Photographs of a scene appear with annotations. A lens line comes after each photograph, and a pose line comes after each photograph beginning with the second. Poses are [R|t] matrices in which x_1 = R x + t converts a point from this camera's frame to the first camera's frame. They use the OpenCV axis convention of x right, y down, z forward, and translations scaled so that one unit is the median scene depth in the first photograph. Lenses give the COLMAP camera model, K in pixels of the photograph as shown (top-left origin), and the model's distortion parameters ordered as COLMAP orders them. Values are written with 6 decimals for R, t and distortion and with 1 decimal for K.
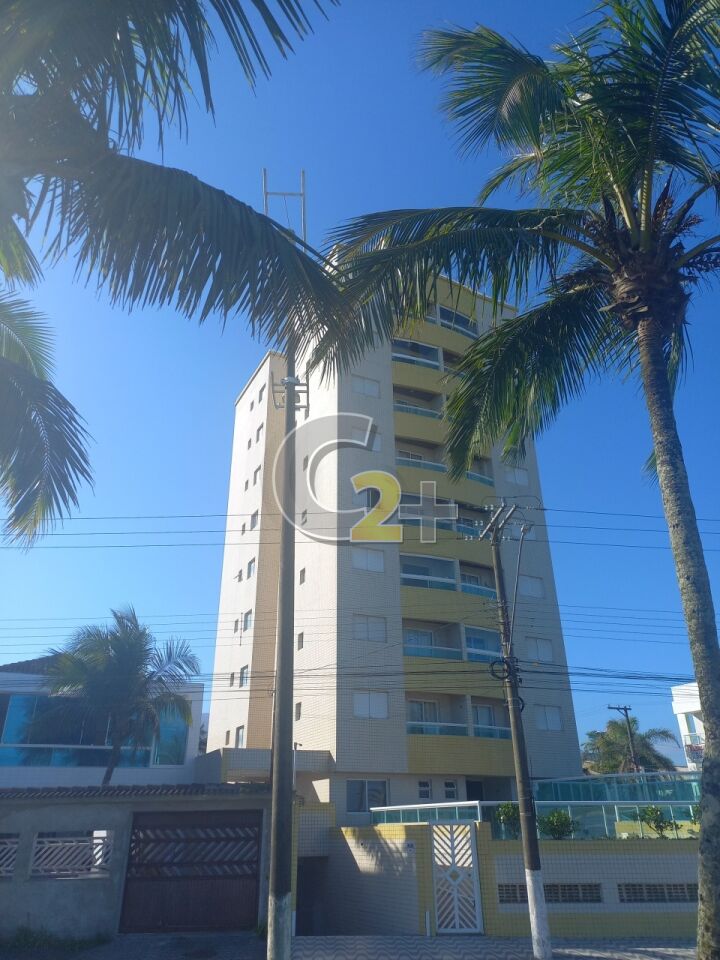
lens RADIAL K [[699.7, 0, 352.9], [0, 699.7, 486.6], [0, 0, 1]] dist [0.073664, -0.050654]
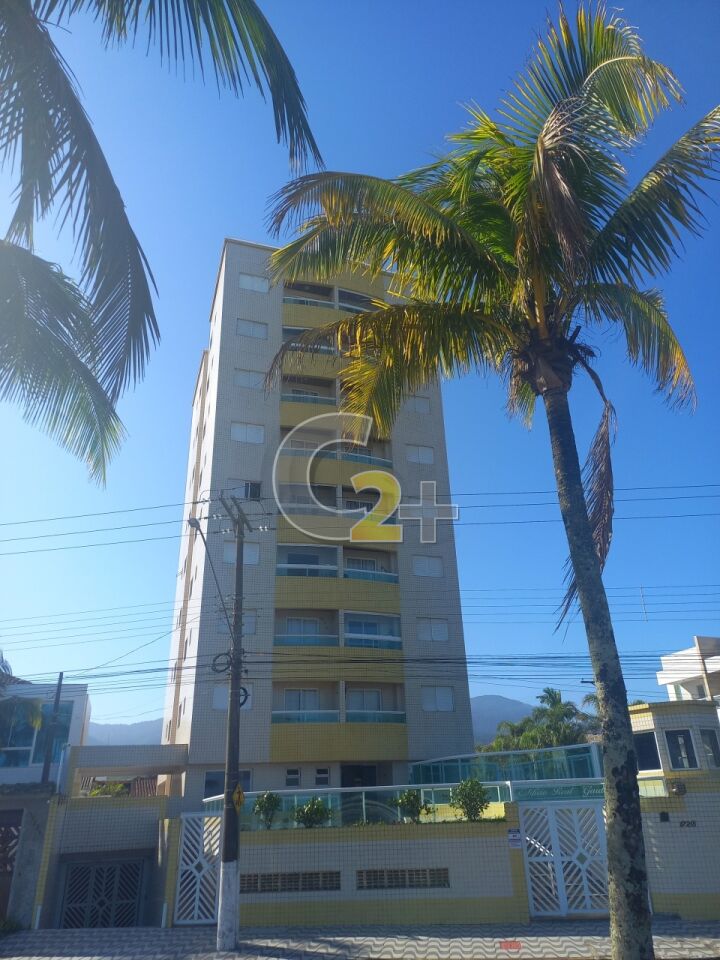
lens RADIAL K [[699.7, 0, 368.2], [0, 699.7, 478.2], [0, 0, 1]] dist [0.073664, -0.050654]
pose [[0.986708, -0.088960, -0.135987, 0.381610], [0.090665, 0.995861, 0.006379, 0.007604], [0.134856, -0.018624, 0.990690, 0.026582]]
